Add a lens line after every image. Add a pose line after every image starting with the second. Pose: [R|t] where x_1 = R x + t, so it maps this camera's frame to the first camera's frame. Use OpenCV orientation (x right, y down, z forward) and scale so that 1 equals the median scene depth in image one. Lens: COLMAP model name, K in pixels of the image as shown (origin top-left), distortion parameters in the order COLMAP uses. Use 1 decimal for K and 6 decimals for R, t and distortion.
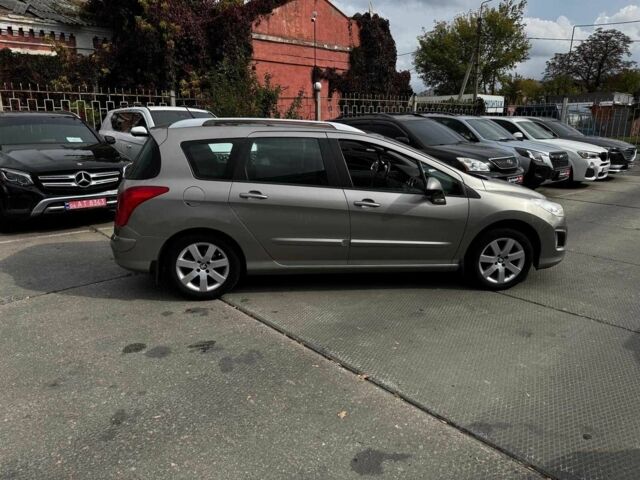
lens RADIAL K [[450.1, 0, 322.6], [0, 450.1, 236.6], [0, 0, 1]] dist [0.037440, -0.043596]
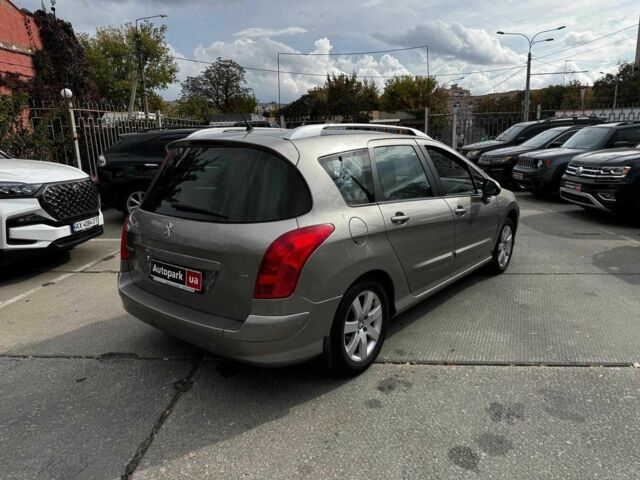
lens RADIAL K [[450.1, 0, 322.6], [0, 450.1, 236.6], [0, 0, 1]] dist [0.037440, -0.043596]
pose [[0.722125, -0.168319, 0.670973, -0.235170], [0.195113, 0.980124, 0.035884, -0.033945], [-0.663677, 0.105002, 0.740613, 0.149114]]
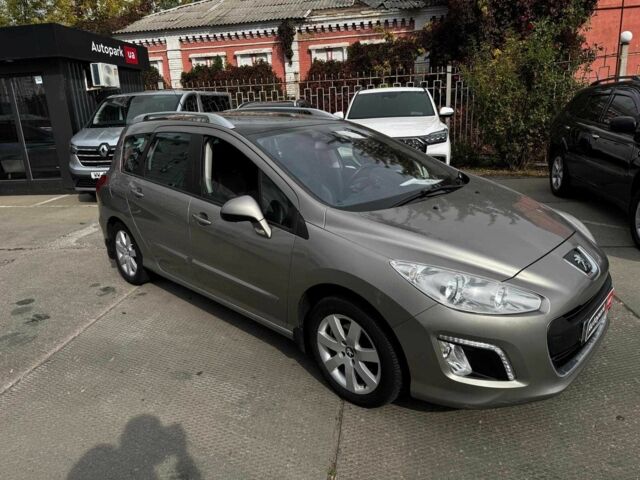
lens RADIAL K [[454.3, 0, 320.0], [0, 454.3, 240.0], [0, 0, 1]] dist [0.010969, -0.022787]
pose [[0.621115, 0.188910, -0.760611, 0.255388], [-0.141598, 0.981592, 0.128166, -0.050870], [0.770822, 0.028095, 0.636431, 0.200962]]
